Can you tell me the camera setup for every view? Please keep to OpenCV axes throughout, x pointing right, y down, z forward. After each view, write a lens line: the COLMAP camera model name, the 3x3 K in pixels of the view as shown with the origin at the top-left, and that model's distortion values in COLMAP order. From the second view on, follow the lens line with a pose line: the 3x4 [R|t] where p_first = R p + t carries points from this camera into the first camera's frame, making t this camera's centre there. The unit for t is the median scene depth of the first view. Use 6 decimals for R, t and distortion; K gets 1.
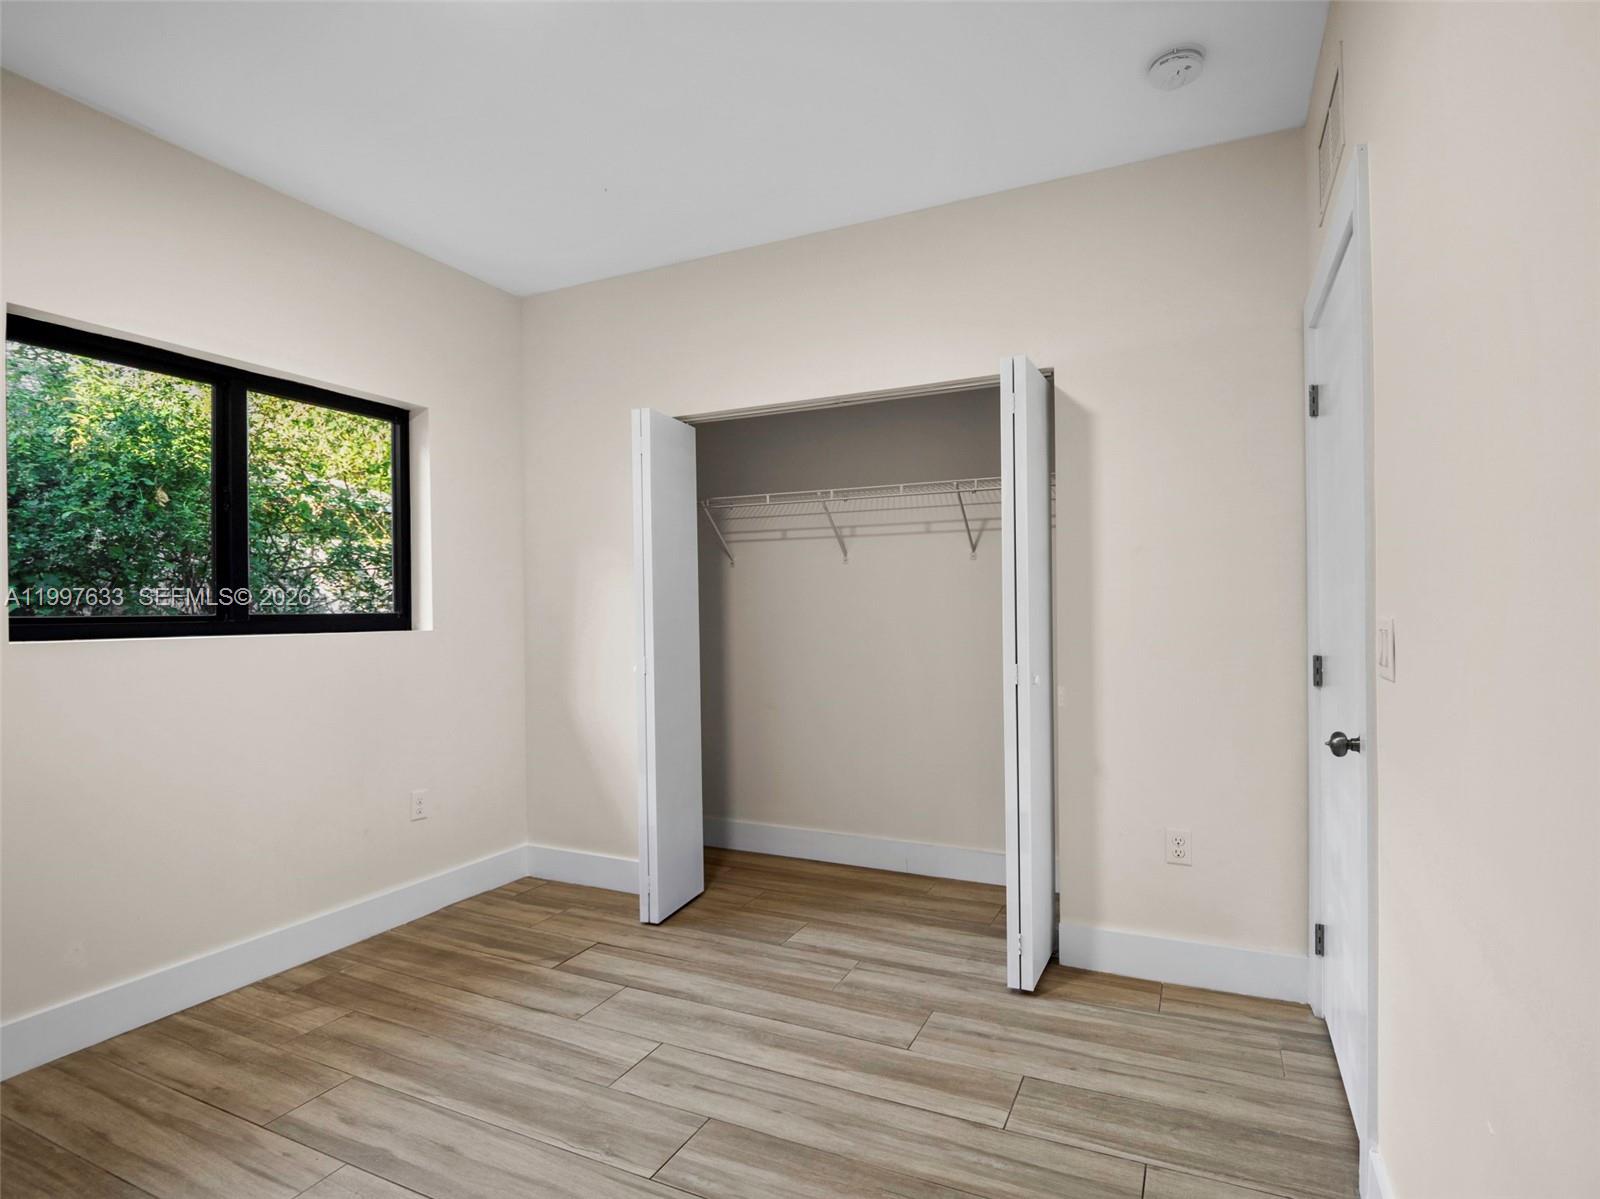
lens RADIAL K [[837.7, 0, 812.1], [0, 837.7, 605.9], [0, 0, 1]] dist [-0.003274, -0.001616]
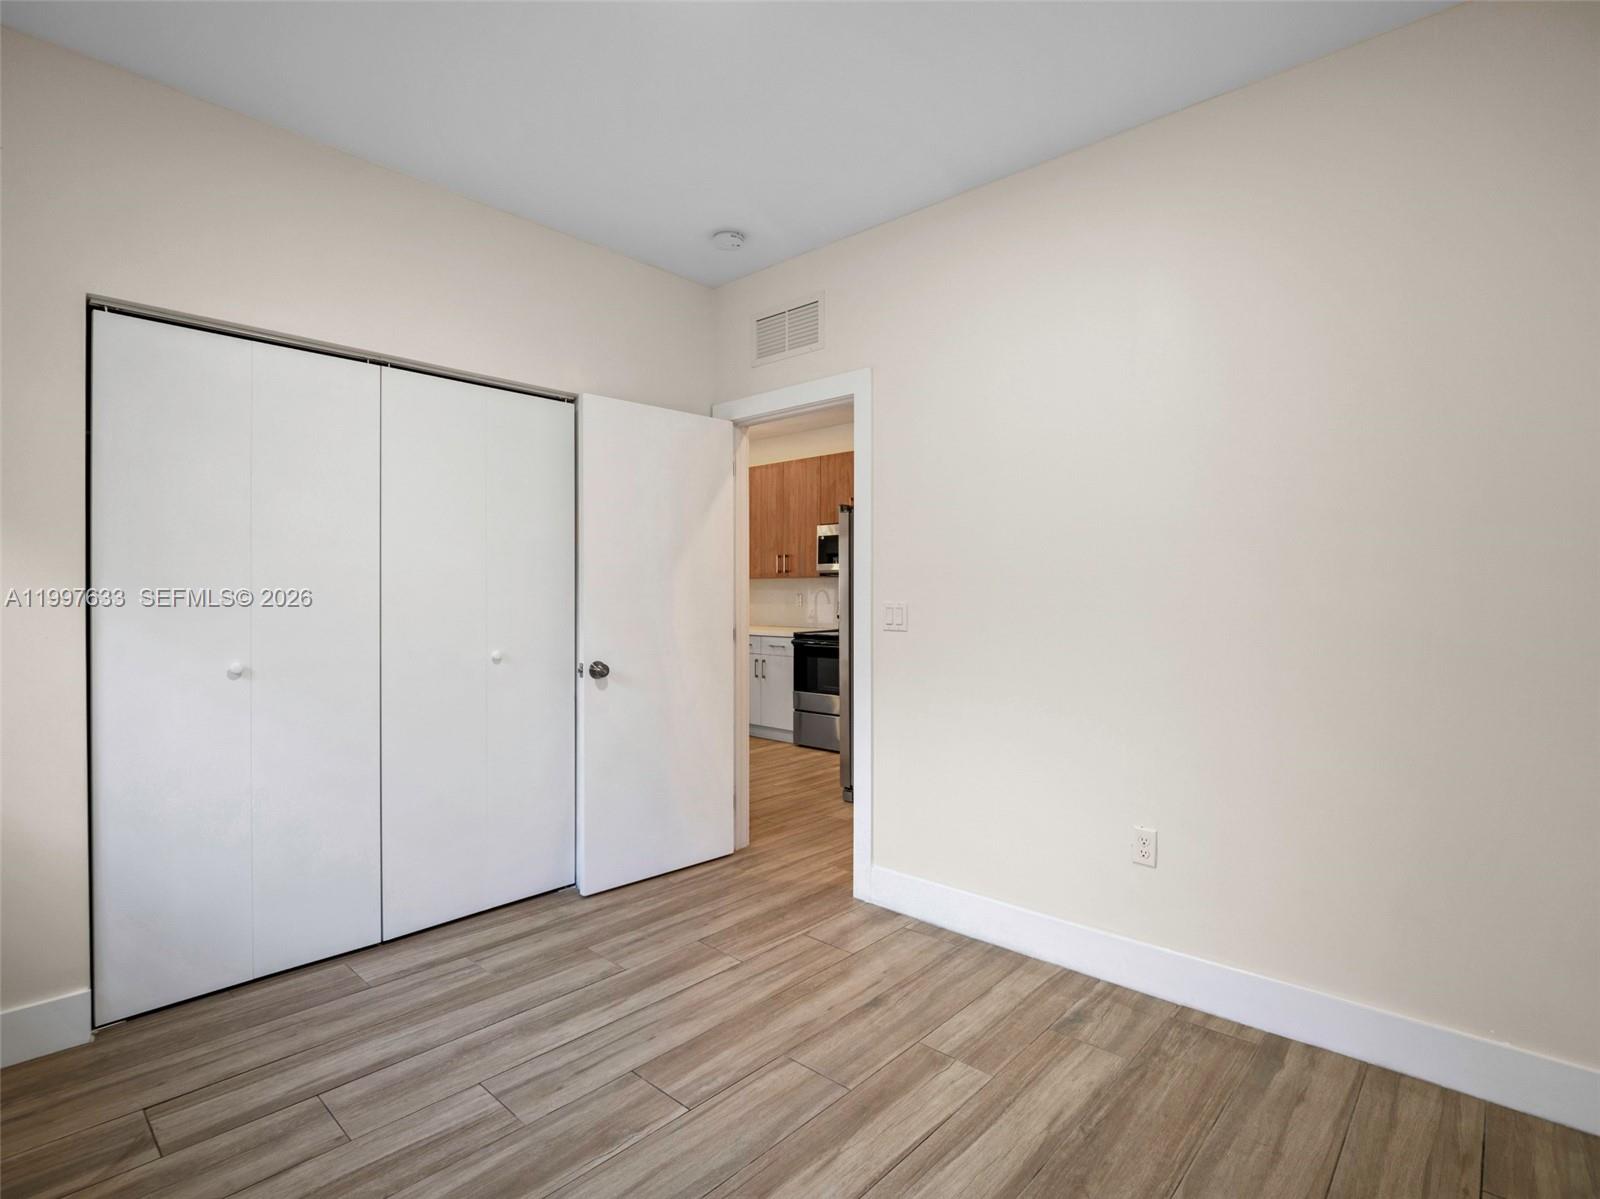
lens RADIAL K [[837.7, 0, 812.1], [0, 837.7, 605.9], [0, 0, 1]] dist [-0.003274, -0.001616]
pose [[0.264935, 0.002958, 0.964262, -0.887106], [-0.007765, 0.999969, -0.000934, 0.015556], [-0.964235, -0.007240, 0.264950, 0.407389]]
